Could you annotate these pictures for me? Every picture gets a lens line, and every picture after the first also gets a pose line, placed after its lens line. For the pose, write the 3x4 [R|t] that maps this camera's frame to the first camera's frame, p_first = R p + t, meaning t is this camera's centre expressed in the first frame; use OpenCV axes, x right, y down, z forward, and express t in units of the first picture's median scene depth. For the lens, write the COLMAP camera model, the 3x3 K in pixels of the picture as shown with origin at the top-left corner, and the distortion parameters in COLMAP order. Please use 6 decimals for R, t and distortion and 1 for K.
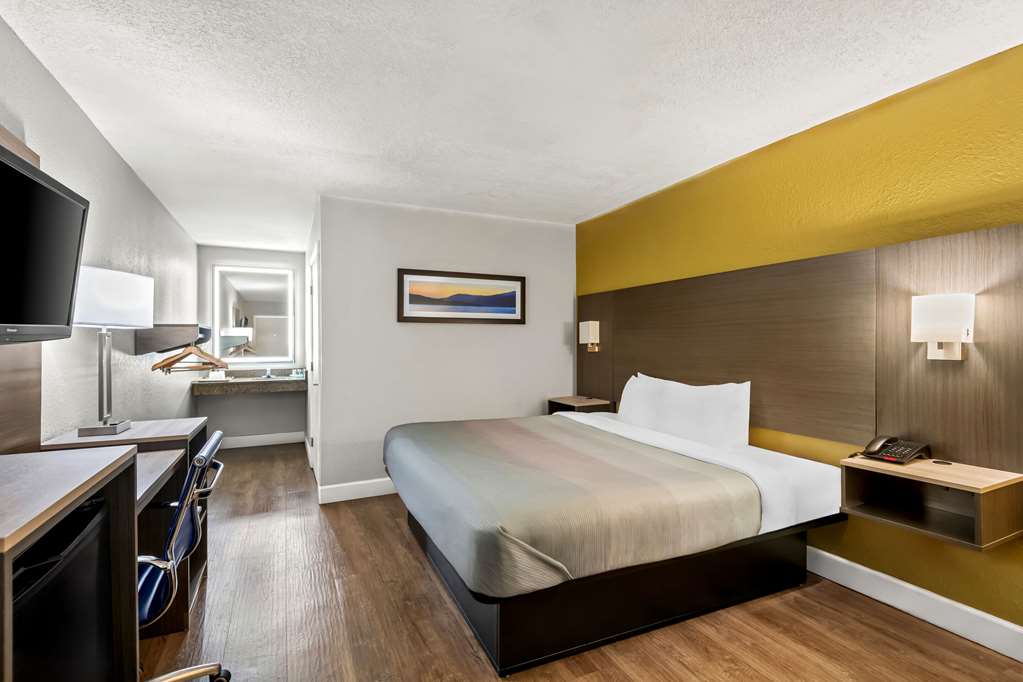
lens RADIAL K [[477.5, 0, 504.9], [0, 477.5, 345.2], [0, 0, 1]] dist [0.001217, -0.011812]
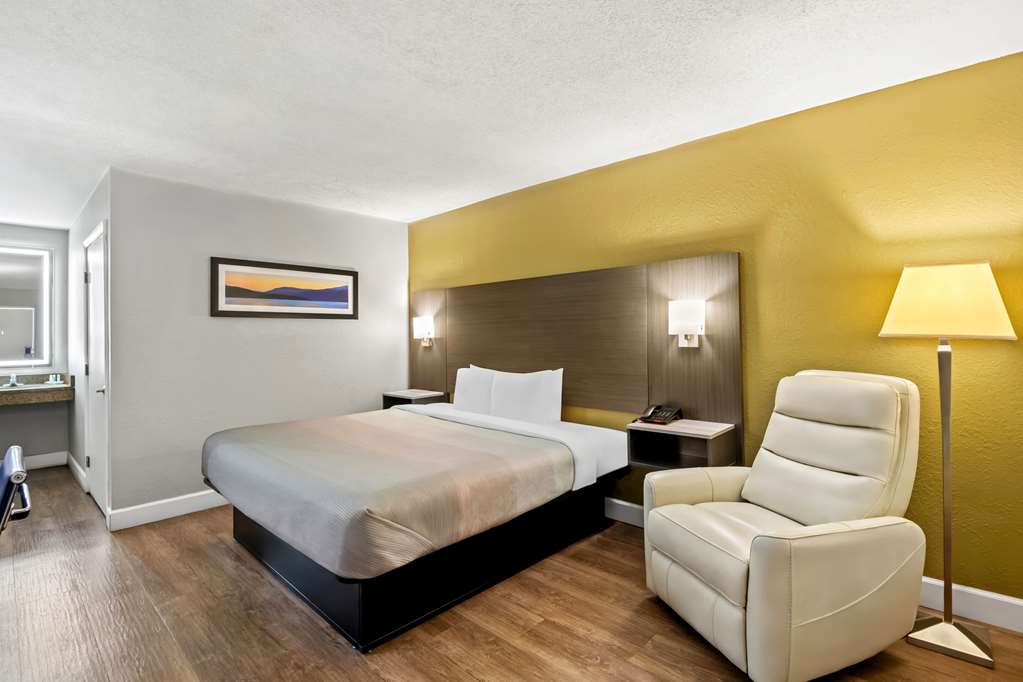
lens RADIAL K [[479.0, 0, 523.8], [0, 479.0, 337.2], [0, 0, 1]] dist [-0.000717, -0.029416]
pose [[0.915852, -0.010110, 0.401389, -0.073796], [0.012453, 0.999917, -0.003227, 0.000358], [-0.401324, 0.007954, 0.915902, -0.086476]]
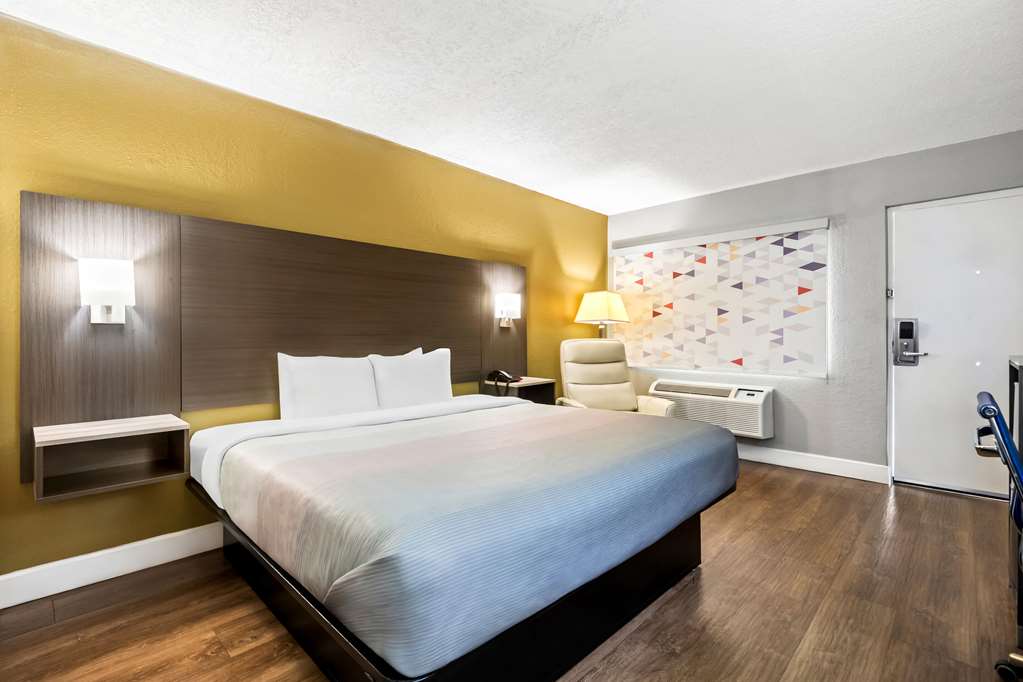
lens RADIAL K [[476.1, 0, 462.5], [0, 476.1, 326.4], [0, 0, 1]] dist [0.000099, -0.010040]
pose [[-0.326003, -0.020759, 0.945141, -0.778476], [-0.026509, 0.999566, 0.012811, 0.009424], [-0.944997, -0.020878, -0.326412, 1.535630]]
